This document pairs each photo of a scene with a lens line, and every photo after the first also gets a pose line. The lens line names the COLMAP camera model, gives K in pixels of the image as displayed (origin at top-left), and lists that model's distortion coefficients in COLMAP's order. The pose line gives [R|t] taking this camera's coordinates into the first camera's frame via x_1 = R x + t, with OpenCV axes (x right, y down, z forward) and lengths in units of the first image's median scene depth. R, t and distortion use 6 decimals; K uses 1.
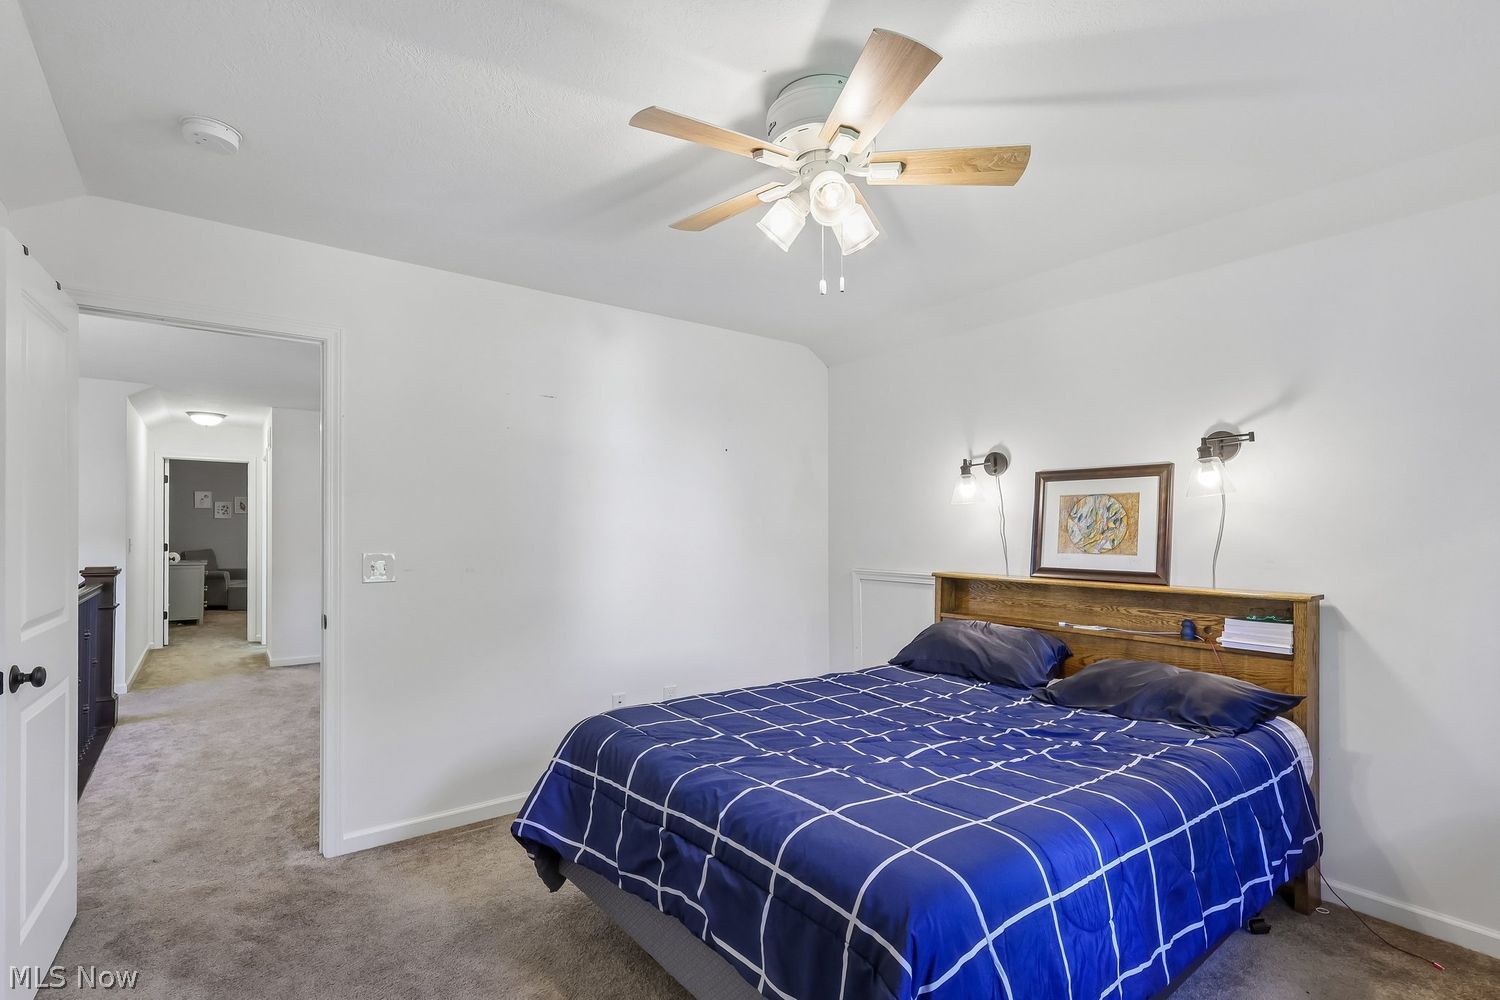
lens RADIAL K [[718.3, 0, 747.2], [0, 718.3, 521.3], [0, 0, 1]] dist [-0.002743, -0.000412]
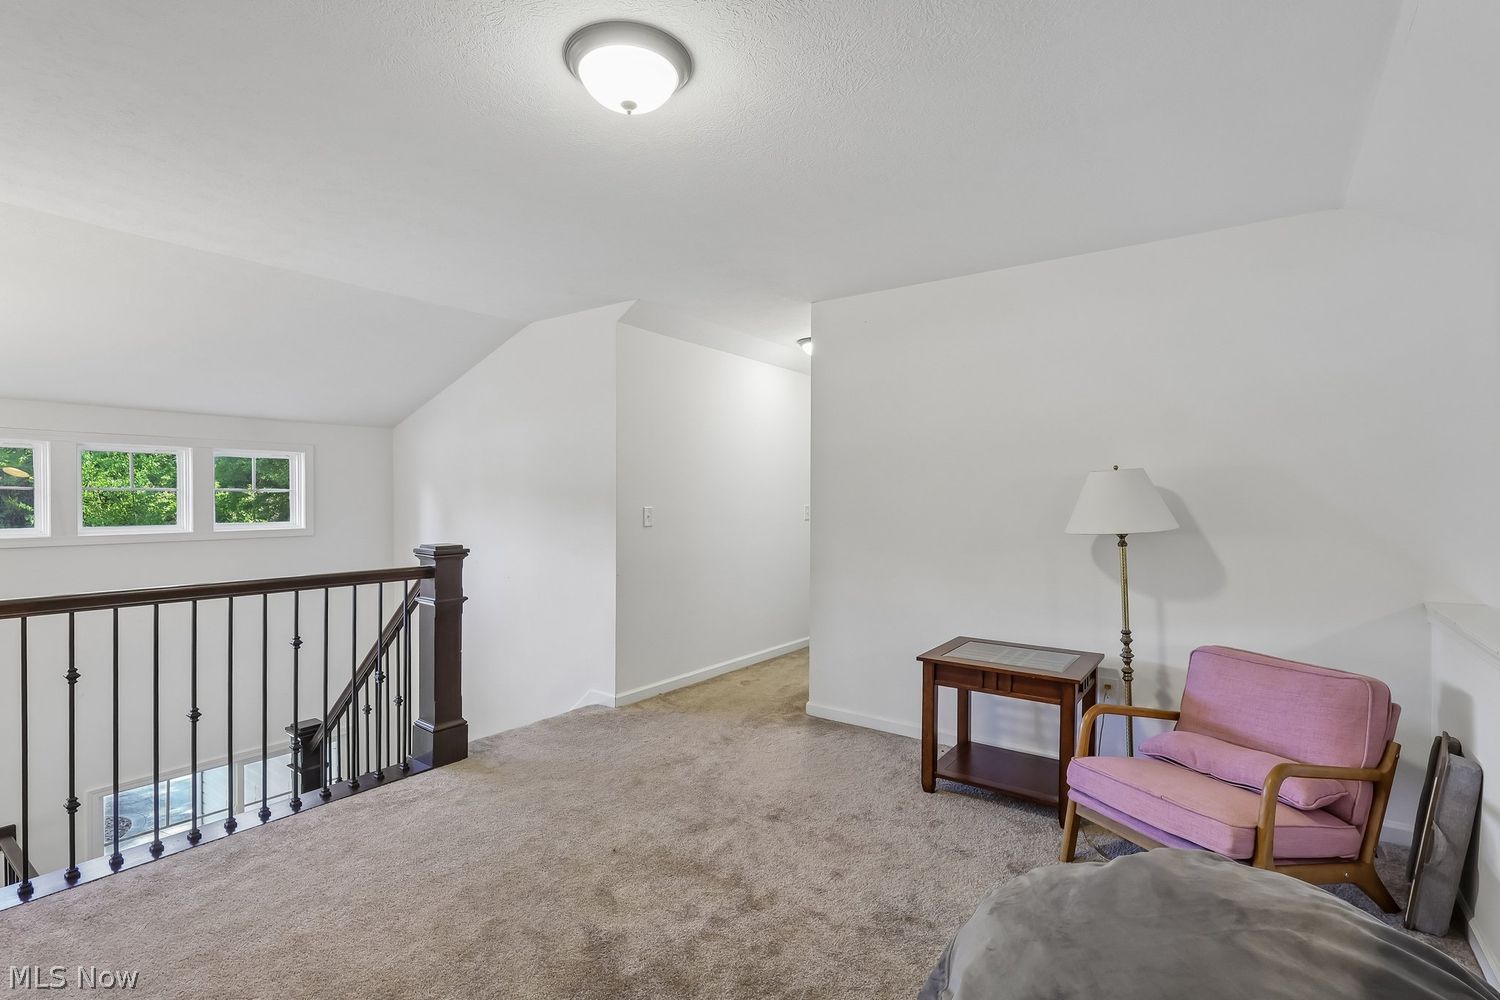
lens RADIAL K [[708.9, 0, 750.0], [0, 708.9, 500.0], [0, 0, 1]] dist [-0.000574, -0.000011]
pose [[0.282852, 0.002420, -0.959160, -0.079772], [0.005815, 0.999974, 0.004237, 0.011213], [0.959146, -0.006776, 0.282831, 0.784577]]
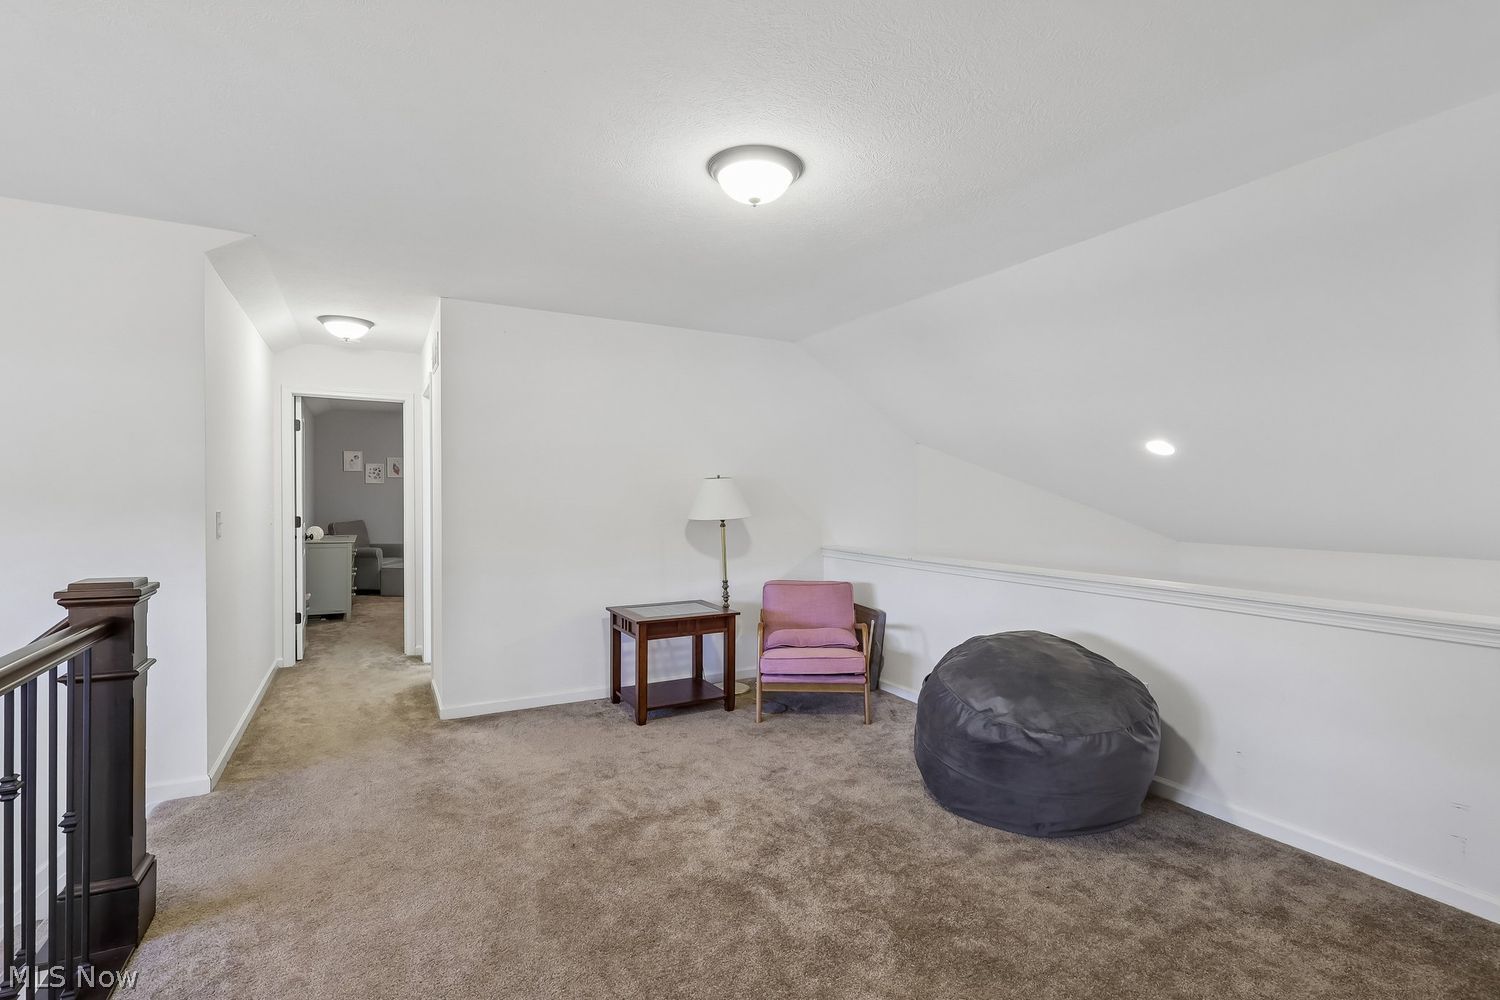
lens RADIAL K [[703.3, 0, 748.1], [0, 703.3, 494.1], [0, 0, 1]] dist [-0.002049, 0.000095]
pose [[0.989021, -0.001965, -0.147762, -0.318442], [0.003287, 0.999957, 0.008704, 0.005240], [0.147739, -0.009094, 0.988985, 0.449498]]
